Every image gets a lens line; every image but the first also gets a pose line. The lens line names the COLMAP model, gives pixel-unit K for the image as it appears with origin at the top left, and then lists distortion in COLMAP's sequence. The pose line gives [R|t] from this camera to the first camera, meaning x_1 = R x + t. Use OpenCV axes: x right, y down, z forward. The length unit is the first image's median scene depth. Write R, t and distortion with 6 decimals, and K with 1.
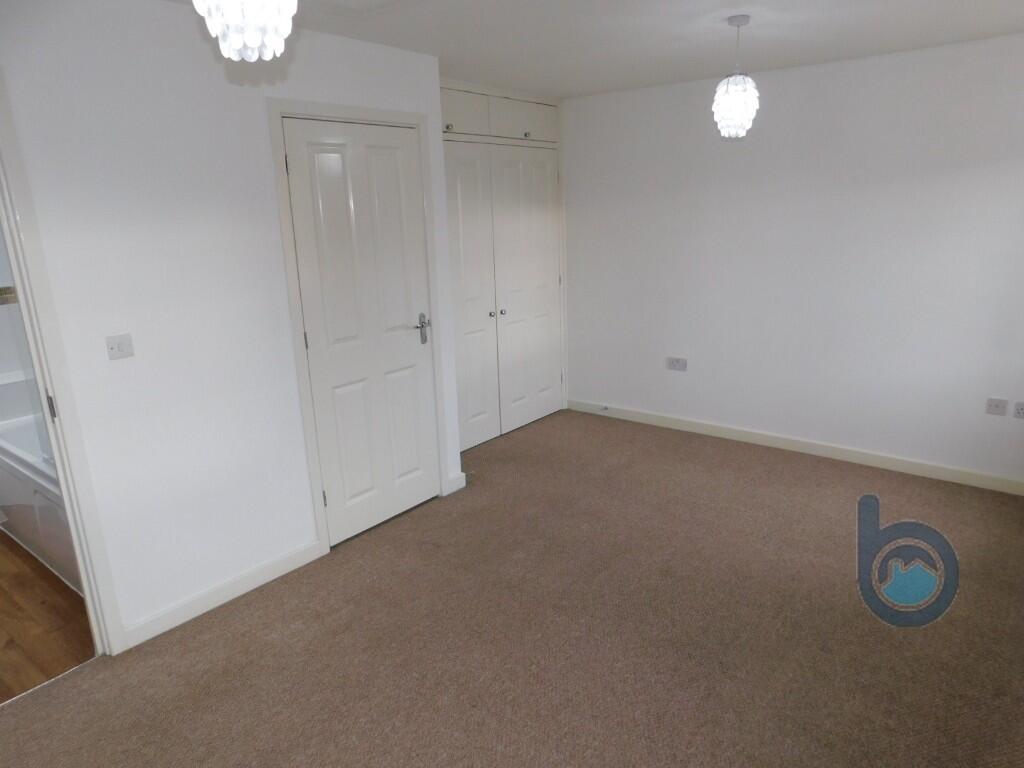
lens RADIAL K [[684.6, 0, 512.0], [0, 684.6, 384.0], [0, 0, 1]] dist [-0.007410, -0.001029]
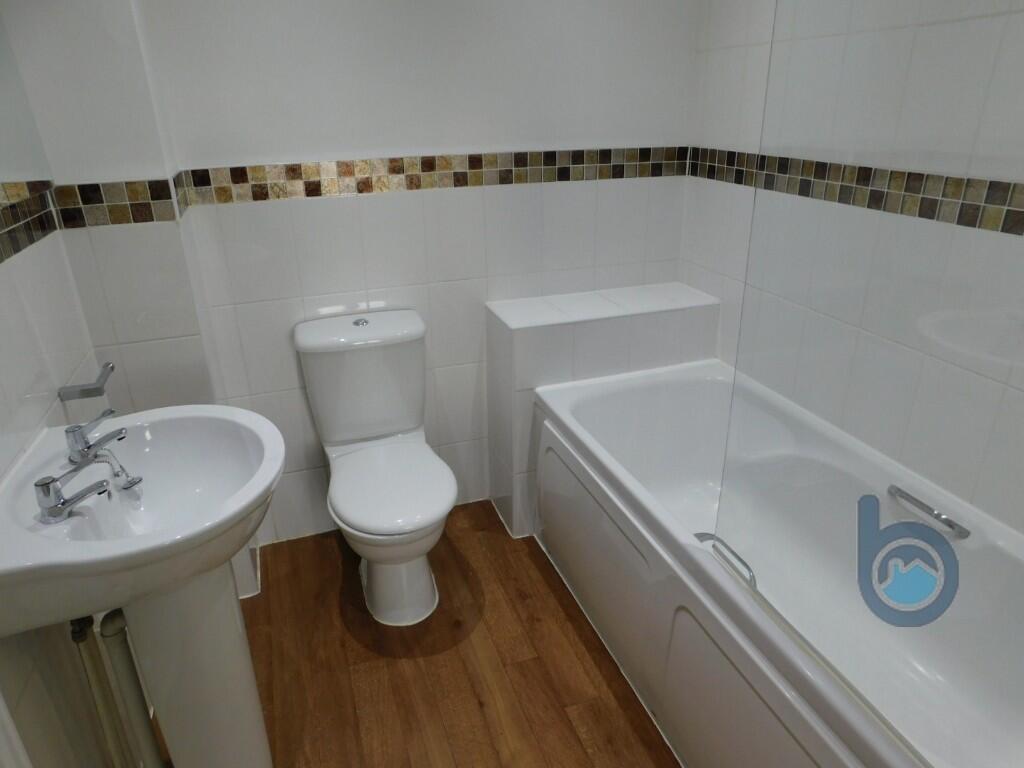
lens RADIAL K [[684.6, 0, 512.0], [0, 684.6, 384.0], [0, 0, 1]] dist [-0.007410, -0.001029]
pose [[0.845712, 0.224968, -0.483901, -0.557475], [-0.147250, 0.969968, 0.193595, -0.058894], [0.512921, -0.092472, 0.853441, 0.510548]]
